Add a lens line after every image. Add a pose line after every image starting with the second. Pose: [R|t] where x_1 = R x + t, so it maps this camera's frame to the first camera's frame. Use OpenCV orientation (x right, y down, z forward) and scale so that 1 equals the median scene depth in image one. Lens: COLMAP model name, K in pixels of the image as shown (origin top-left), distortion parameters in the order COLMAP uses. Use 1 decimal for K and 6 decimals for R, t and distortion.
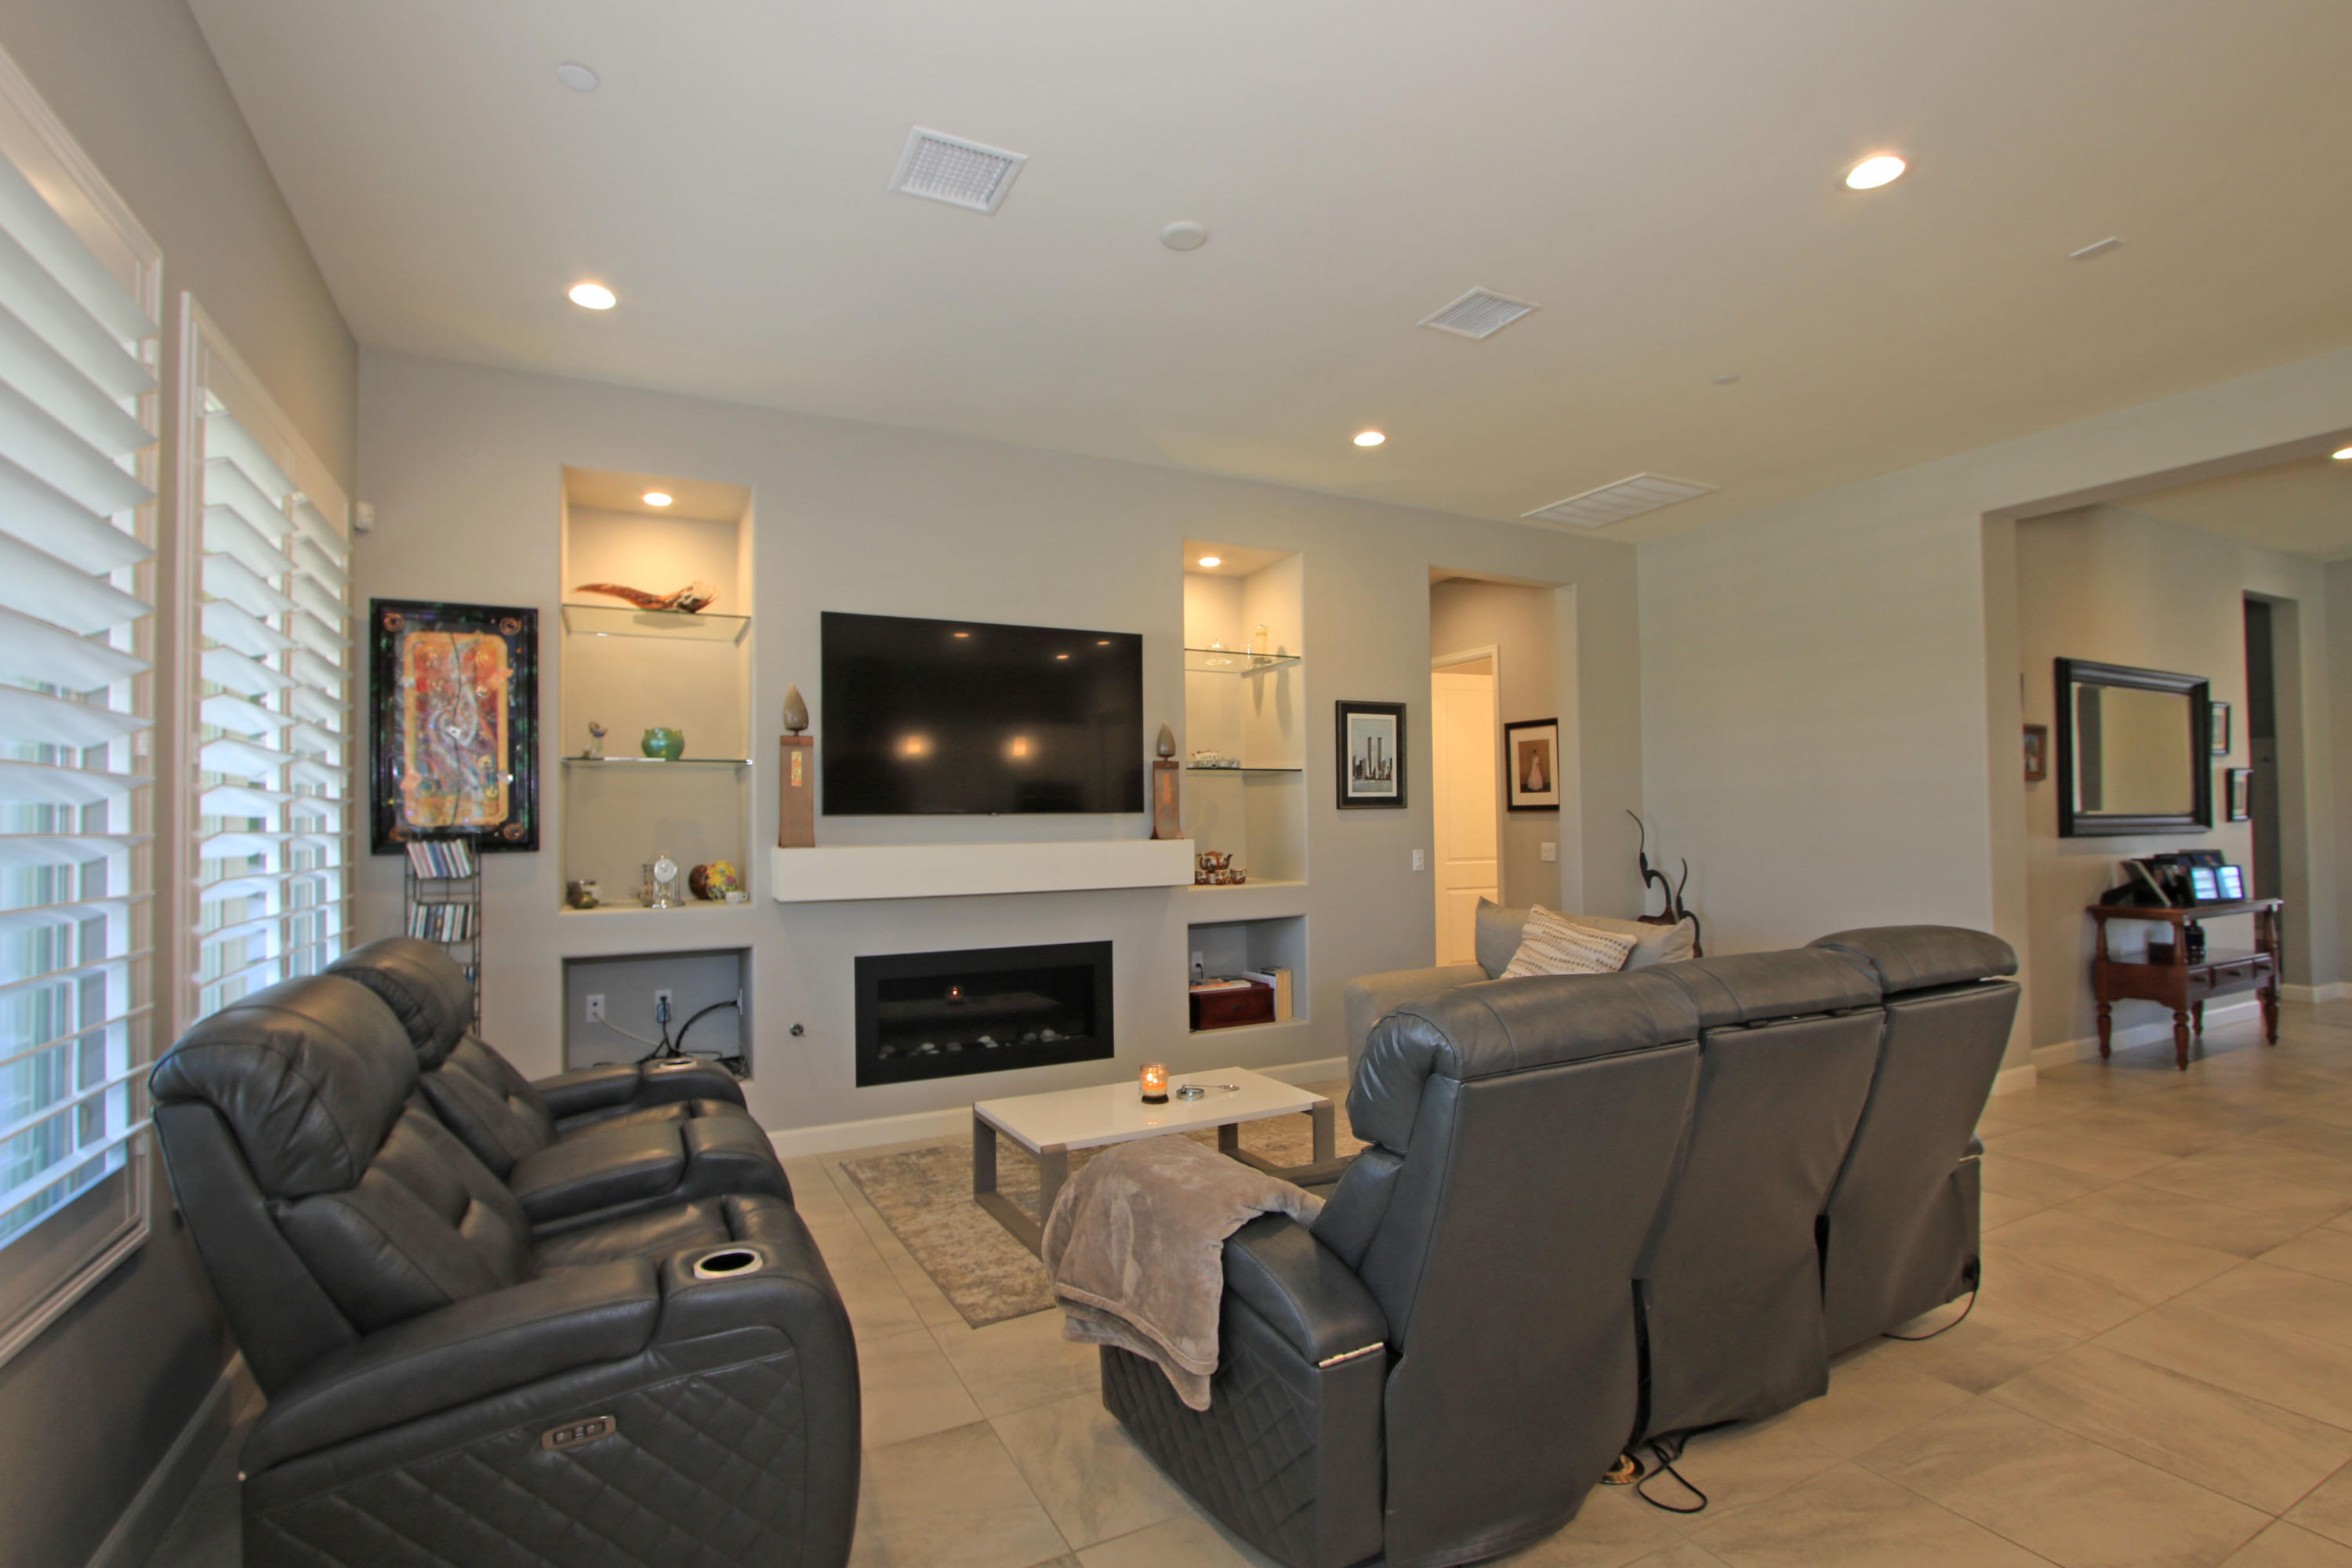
lens RADIAL K [[1091.1, 0, 1162.9], [0, 1091.1, 802.5], [0, 0, 1]] dist [-0.019755, 0.001962]
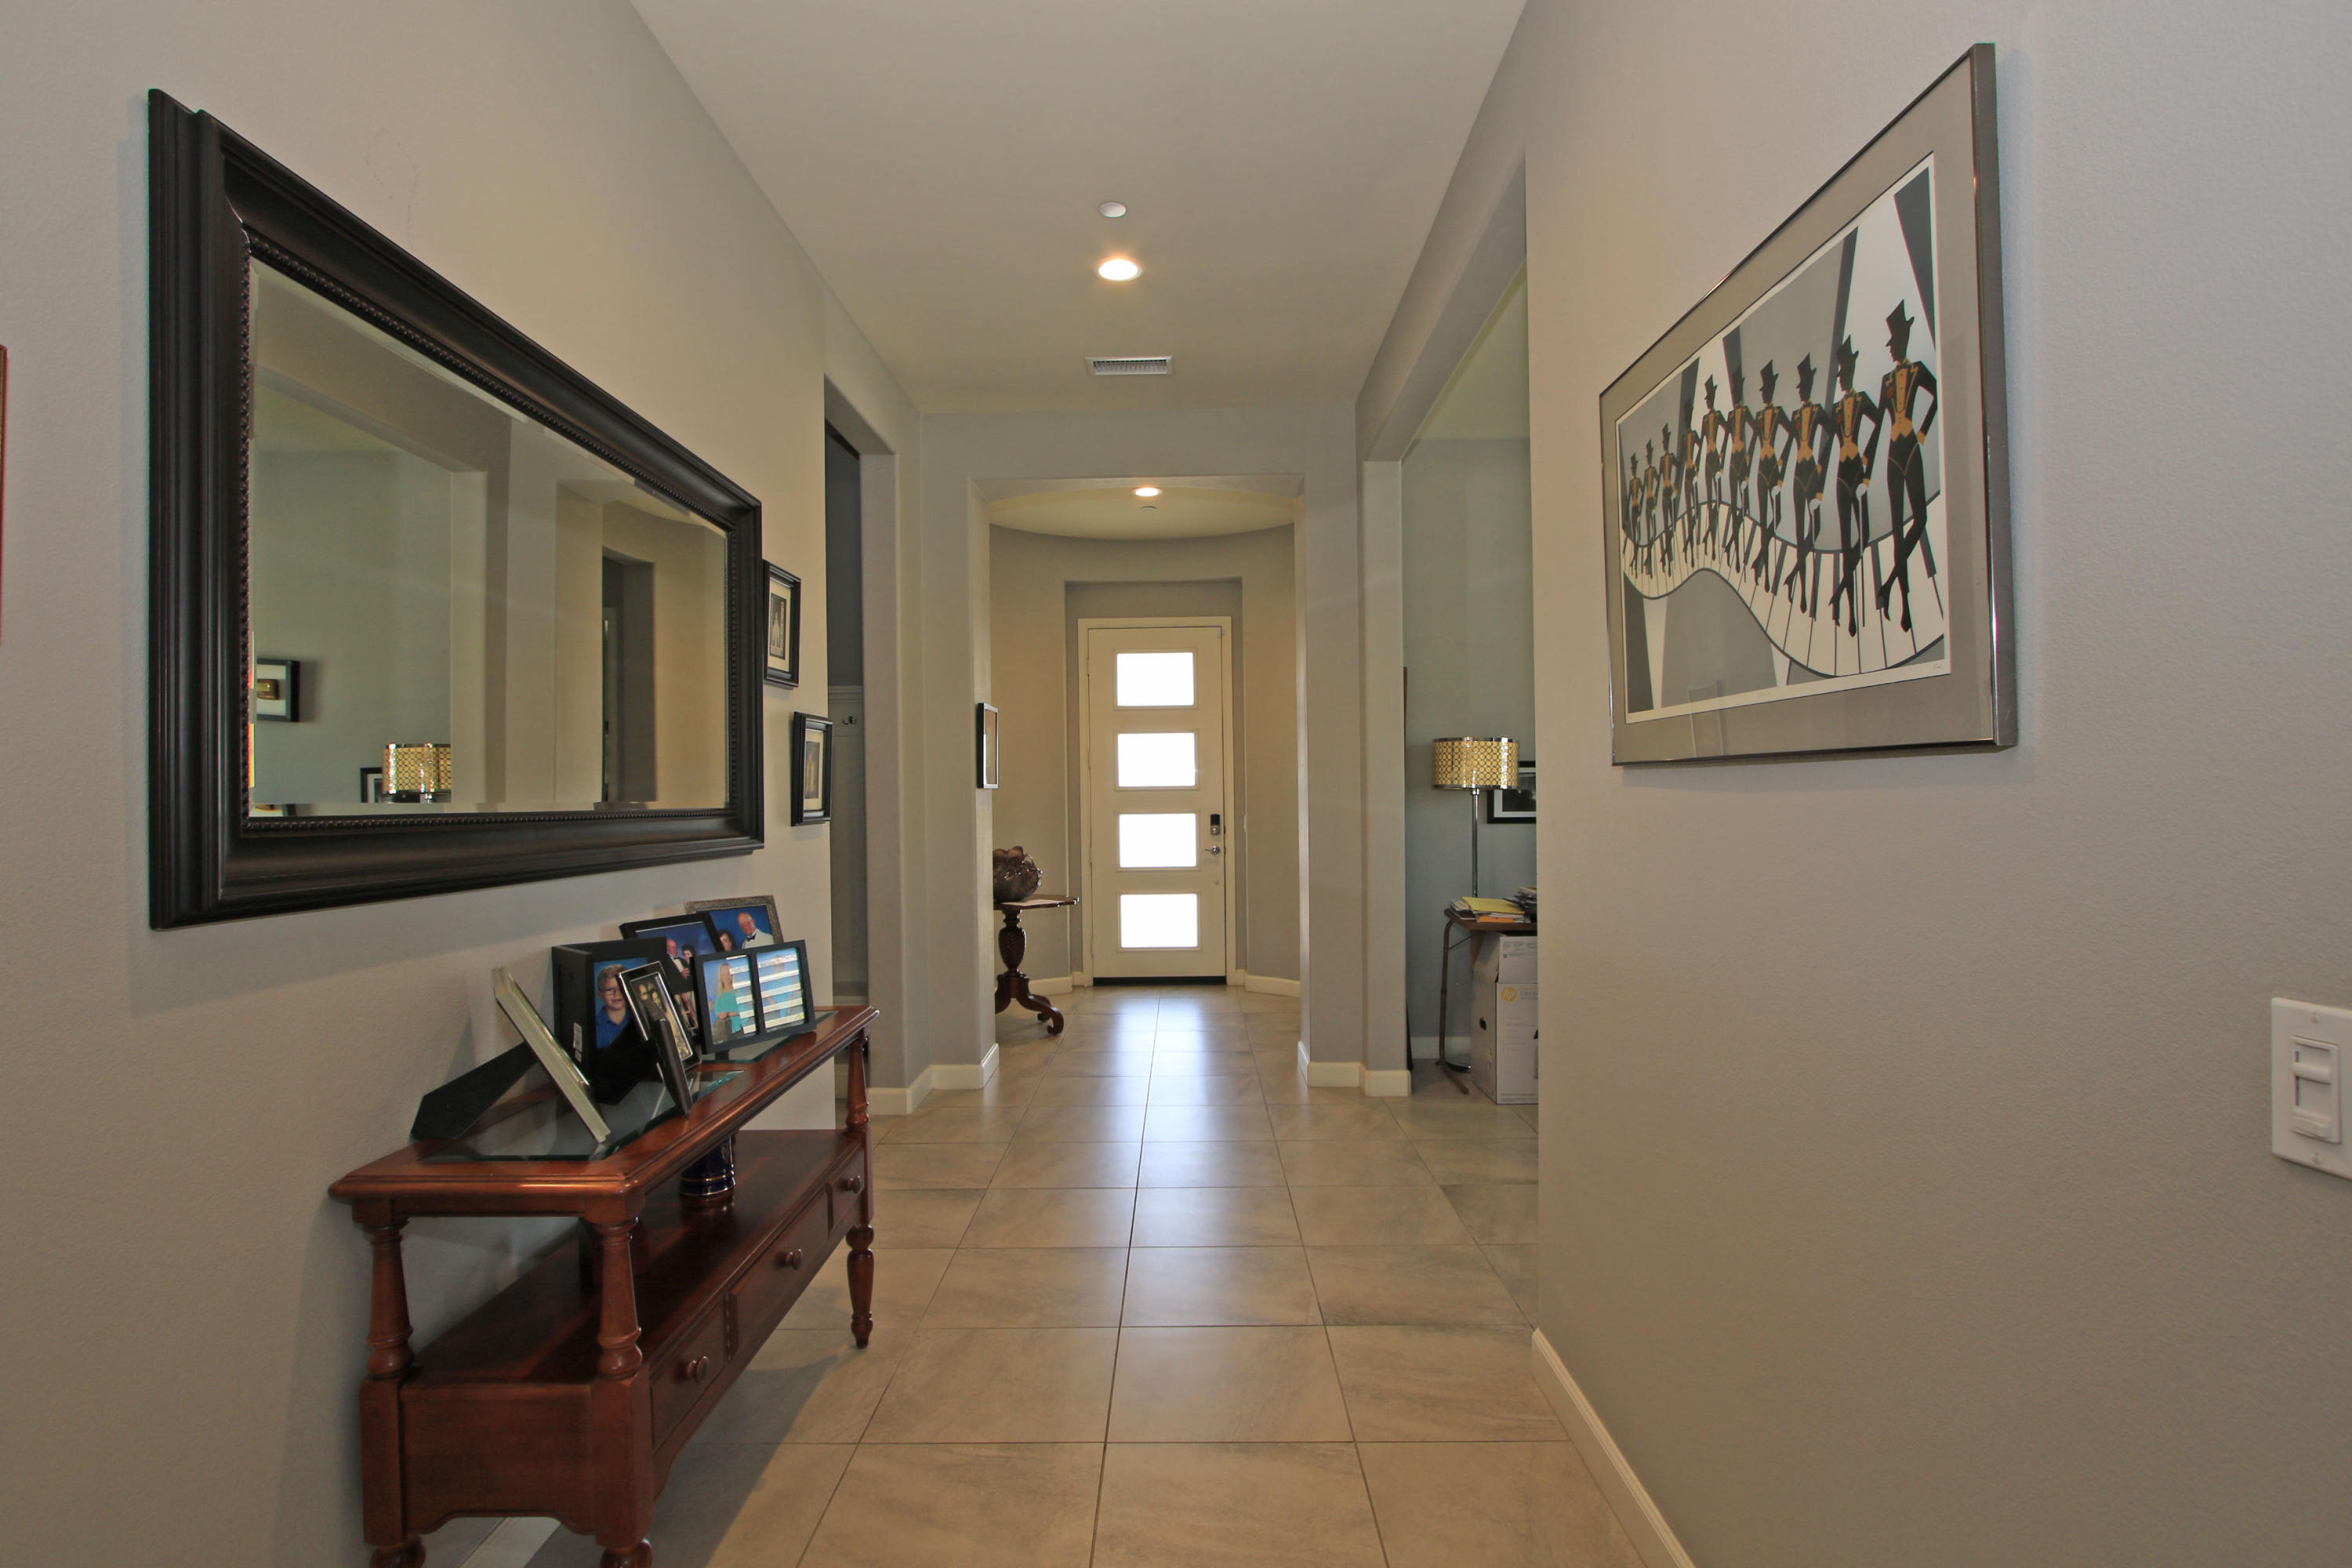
lens RADIAL K [[1143.3, 0, 1161.8], [0, 1143.3, 804.1], [0, 0, 1]] dist [-0.022046, 0.006025]
pose [[0.477317, -0.001470, 0.878730, 0.639973], [-0.012761, 0.999882, 0.008605, 0.001767], [-0.878639, -0.015321, 0.477242, 0.627246]]
